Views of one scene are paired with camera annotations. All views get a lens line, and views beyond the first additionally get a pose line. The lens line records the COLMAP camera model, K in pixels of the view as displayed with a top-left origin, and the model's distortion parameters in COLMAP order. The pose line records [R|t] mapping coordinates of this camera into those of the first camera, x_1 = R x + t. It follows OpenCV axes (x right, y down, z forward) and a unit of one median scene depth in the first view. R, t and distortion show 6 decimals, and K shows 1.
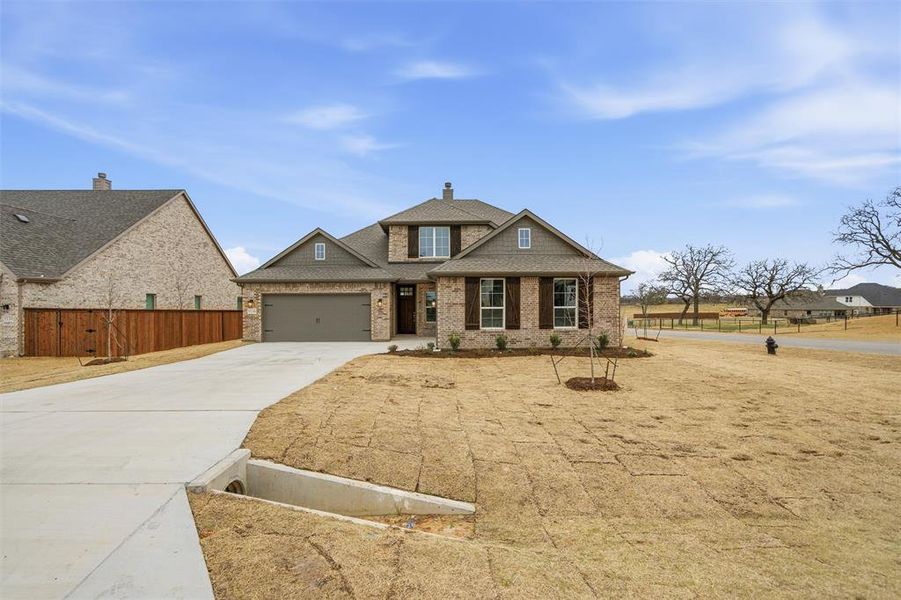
lens RADIAL K [[423.2, 0, 430.6], [0, 423.2, 306.1], [0, 0, 1]] dist [0.001506, 0.001886]
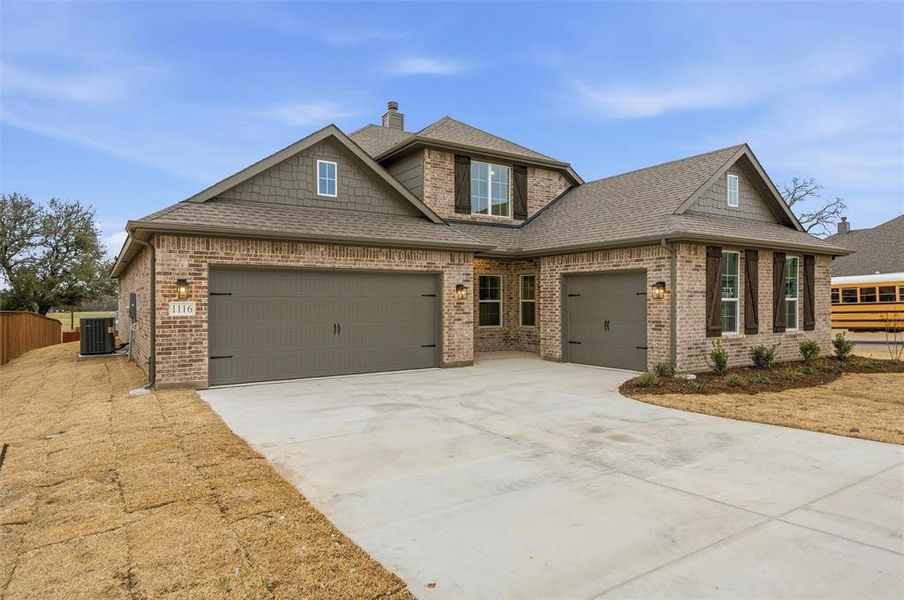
lens RADIAL K [[538.9, 0, 448.9], [0, 538.9, 300.6], [0, 0, 1]] dist [0.060406, -0.000589]
pose [[0.836001, 0.004152, 0.548713, -0.491004], [0.002916, 0.999924, -0.012009, 0.011426], [-0.548721, 0.011640, 0.835925, 0.454090]]
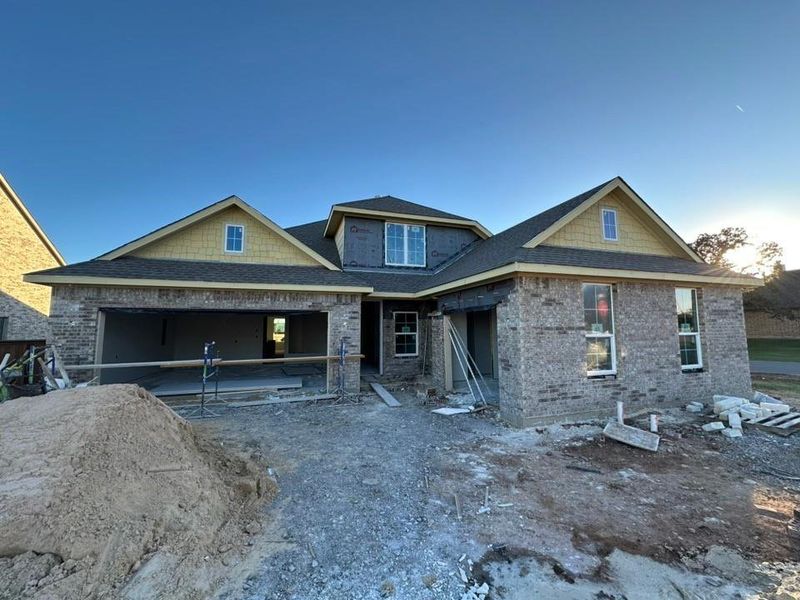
lens RADIAL K [[315.5, 0, 405.6], [0, 315.5, 301.3], [0, 0, 1]] dist [0.001276, 0.000156]
pose [[0.951436, 0.026485, 0.306704, -0.175741], [0.002630, 0.995556, -0.094130, -0.001821], [-0.307835, 0.090365, 0.947139, 0.546678]]
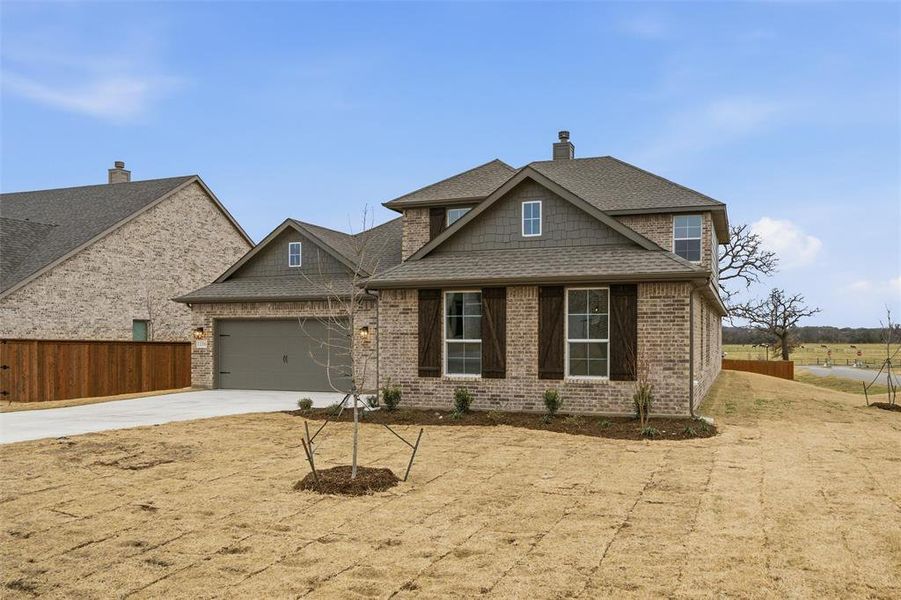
lens RADIAL K [[669.8, 0, 494.5], [0, 669.8, 339.2], [0, 0, 1]] dist [0.032760, -0.024625]
pose [[0.945969, 0.005947, -0.324203, 0.389042], [-0.006115, 0.999981, 0.000498, 0.001036], [0.324200, 0.001512, 0.945987, 0.111824]]
